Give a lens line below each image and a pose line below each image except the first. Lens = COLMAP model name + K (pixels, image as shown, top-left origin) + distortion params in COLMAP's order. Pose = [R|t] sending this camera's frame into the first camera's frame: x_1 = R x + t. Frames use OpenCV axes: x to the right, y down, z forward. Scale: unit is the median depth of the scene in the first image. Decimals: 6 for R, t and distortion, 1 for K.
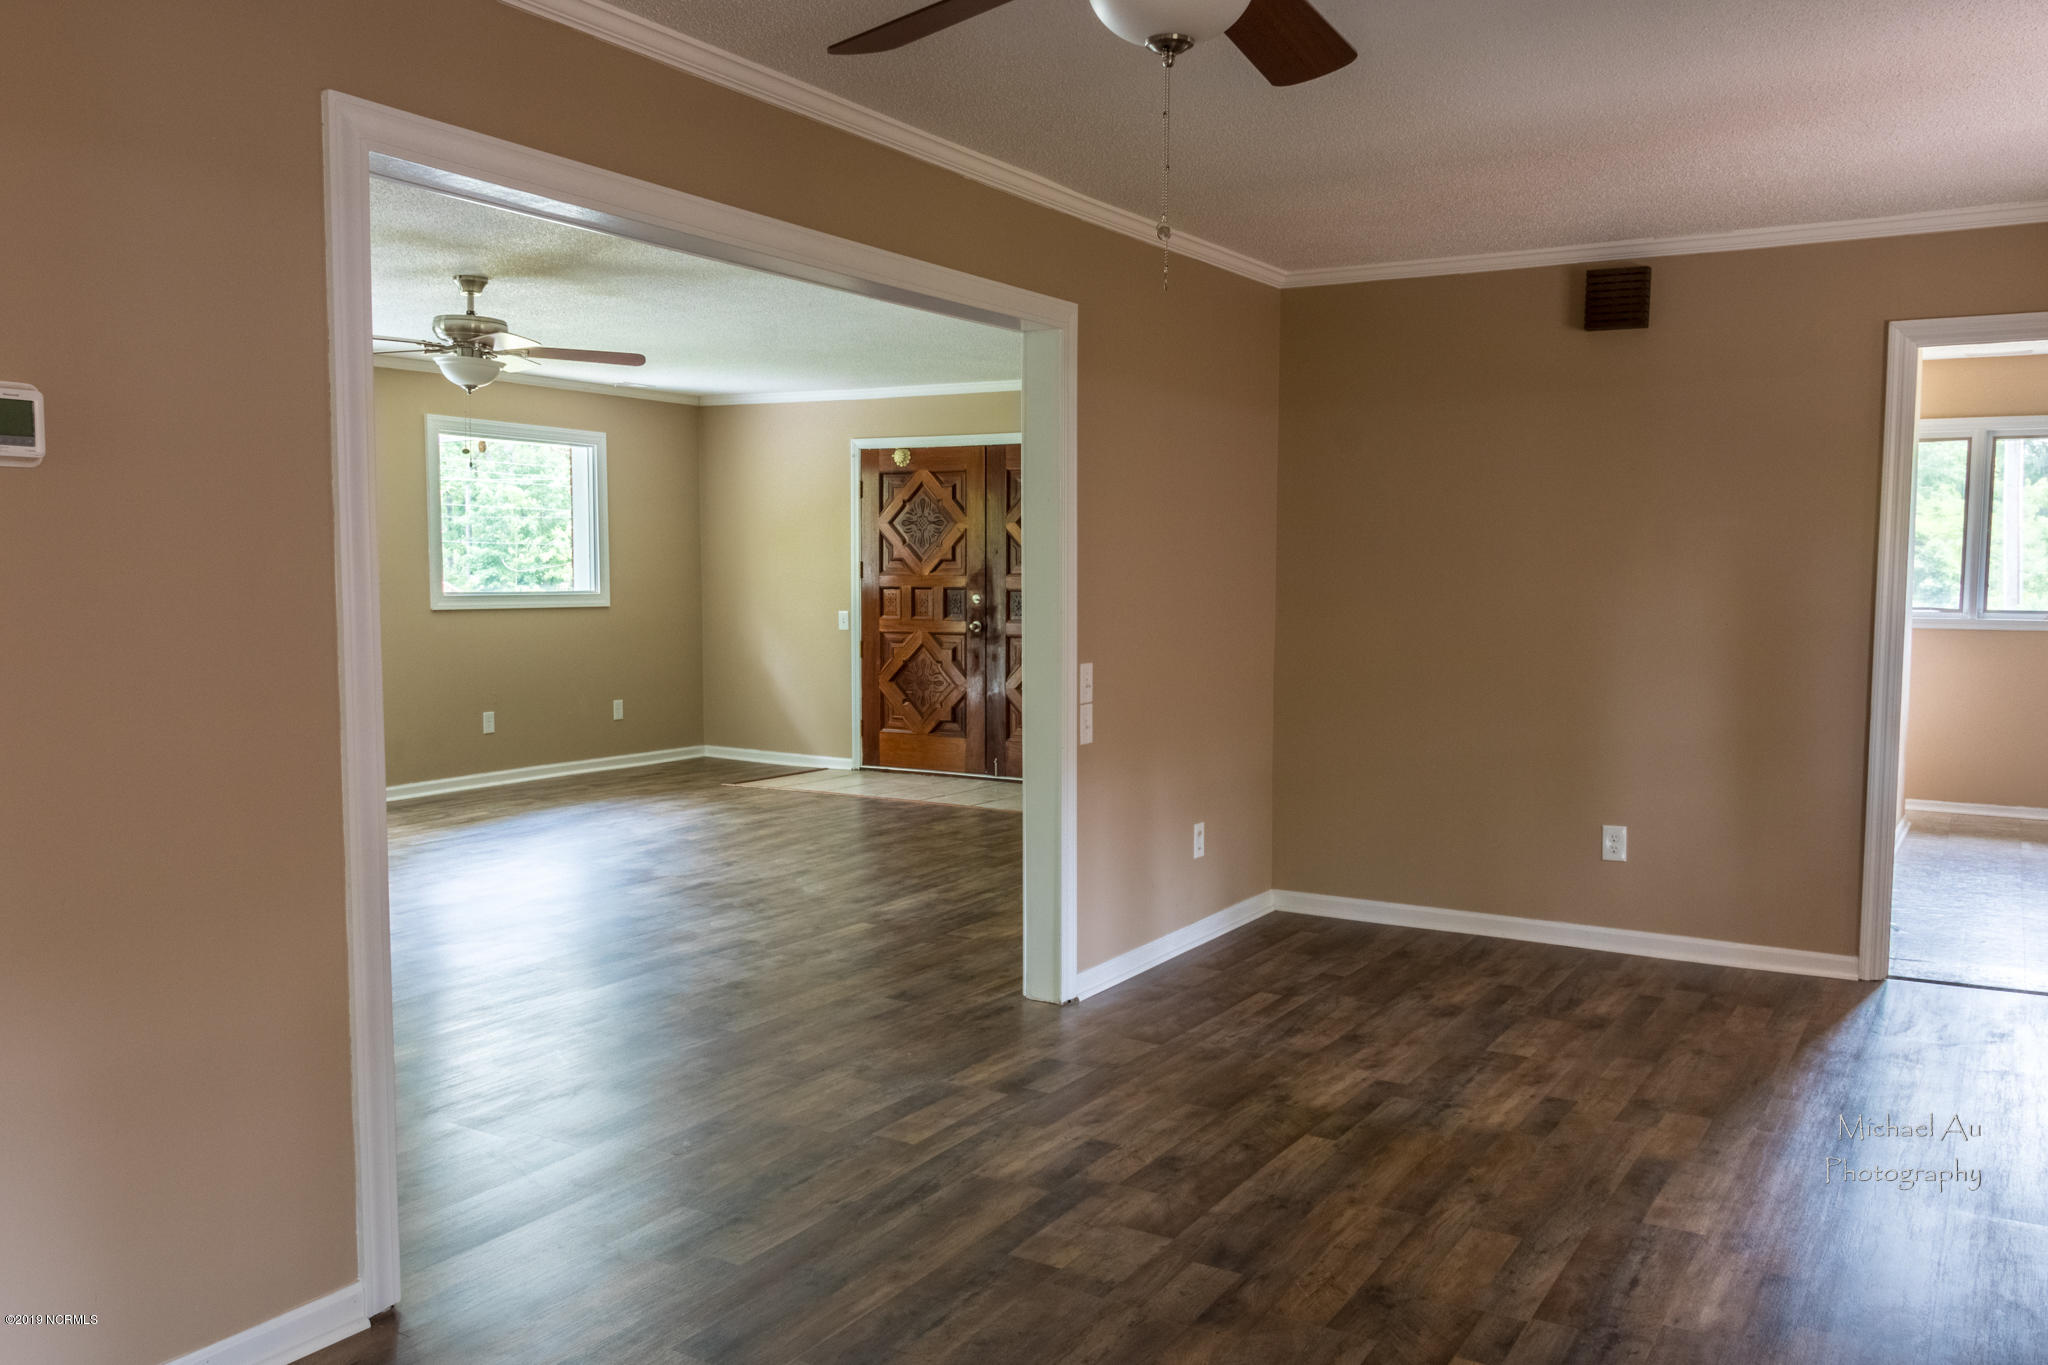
lens RADIAL K [[1631.4, 0, 1024.0], [0, 1631.4, 682.5], [0, 0, 1]] dist [0.008275, 0.001903]
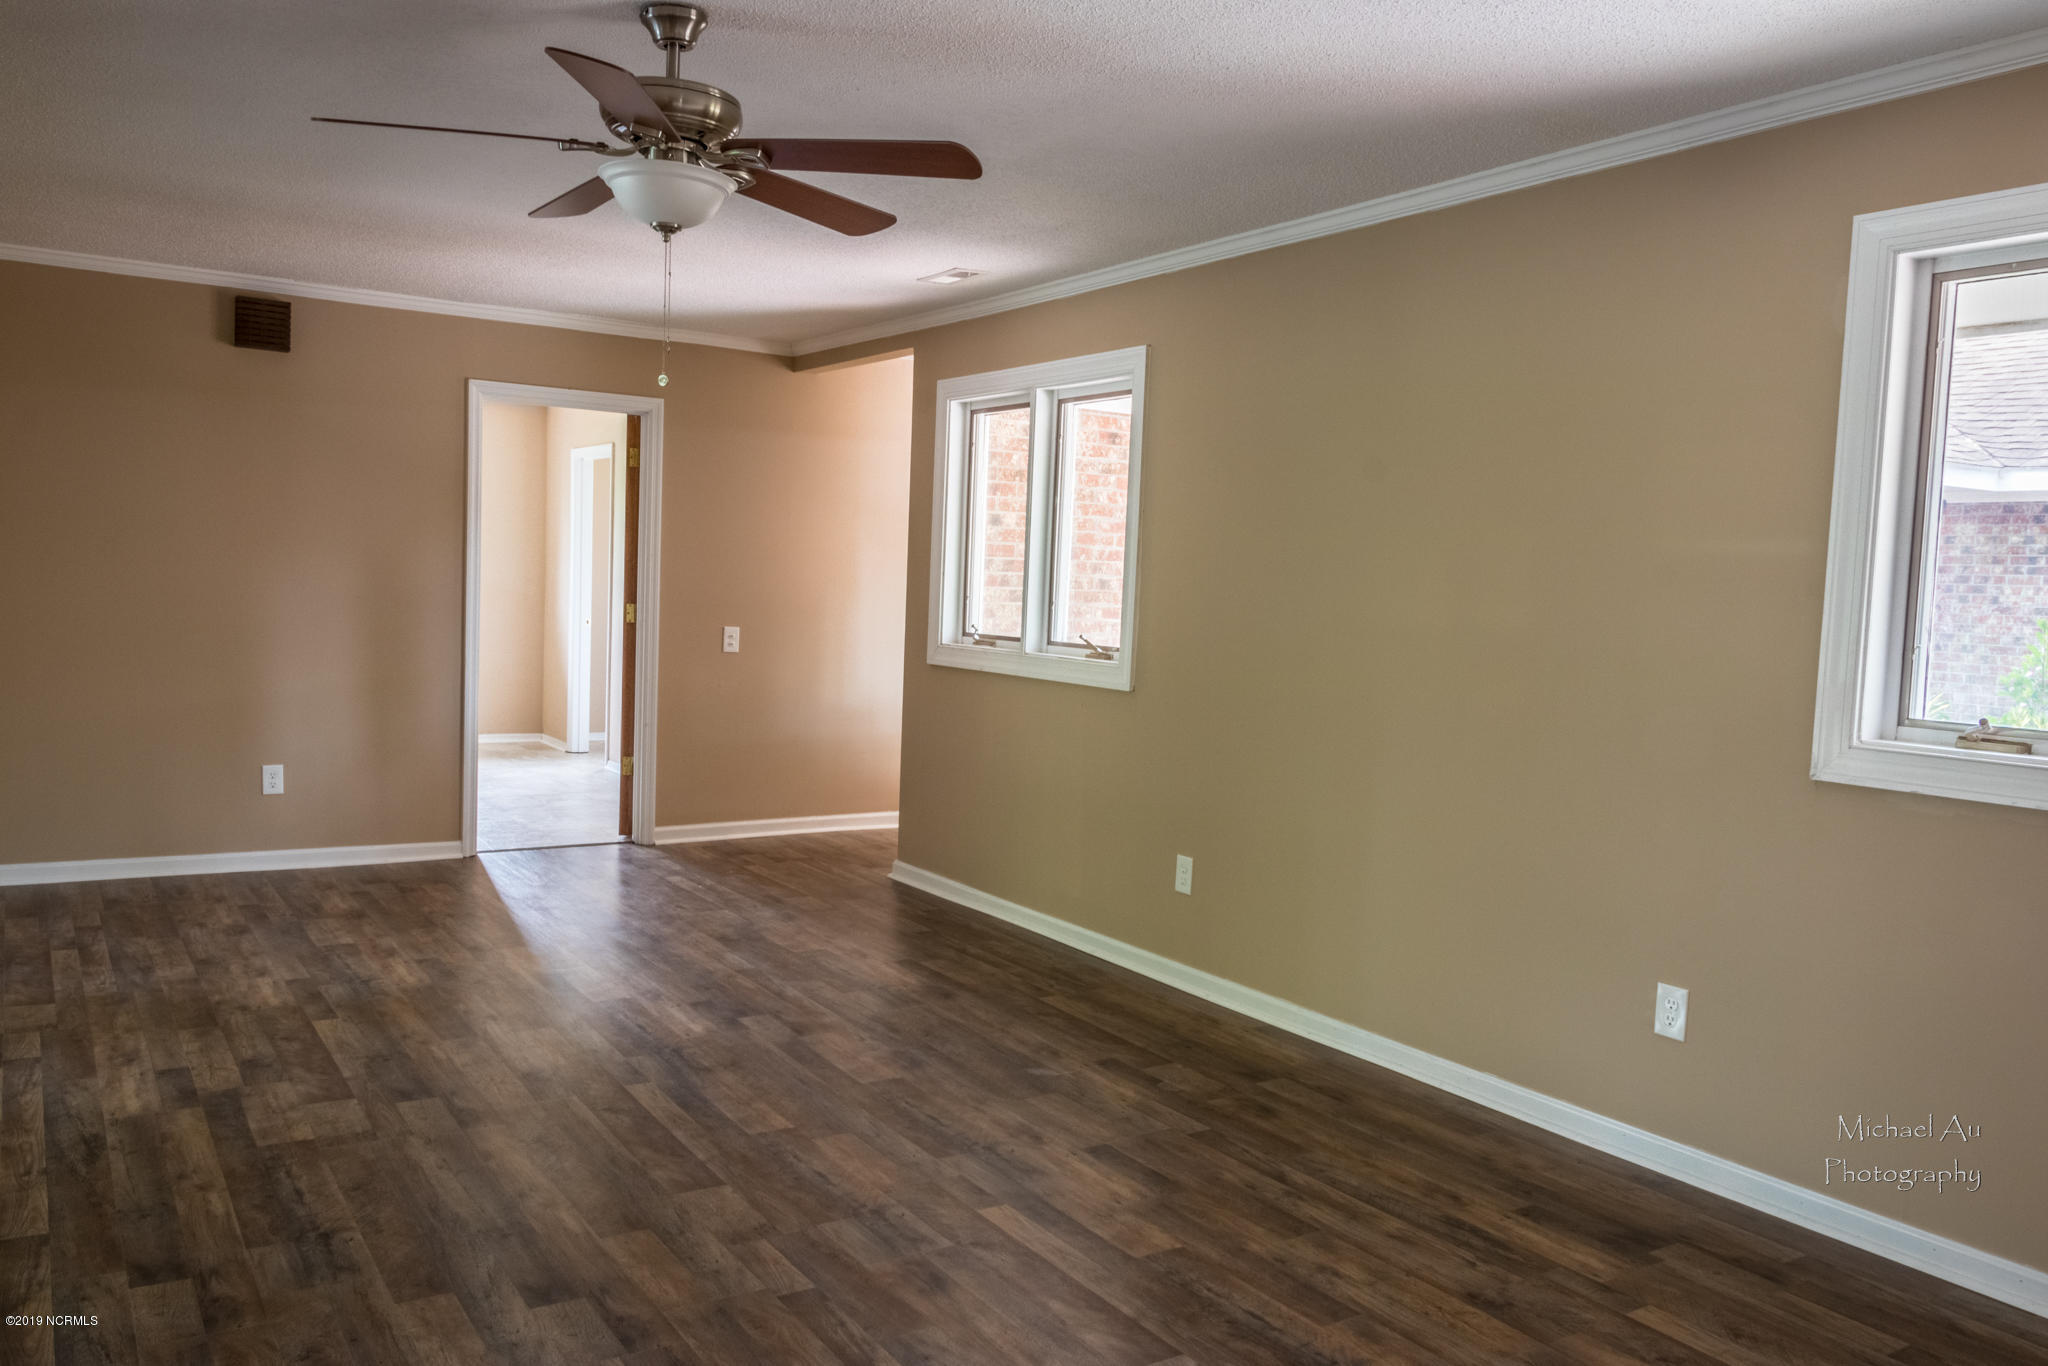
lens RADIAL K [[1580.9, 0, 1024.0], [0, 1580.9, 683.0], [0, 0, 1]] dist [-0.126149, 0.112754]
pose [[0.405383, -0.043815, 0.913096, -0.634222], [0.020878, 0.999034, 0.038669, -0.006445], [-0.913909, 0.003388, 0.405906, 0.052449]]
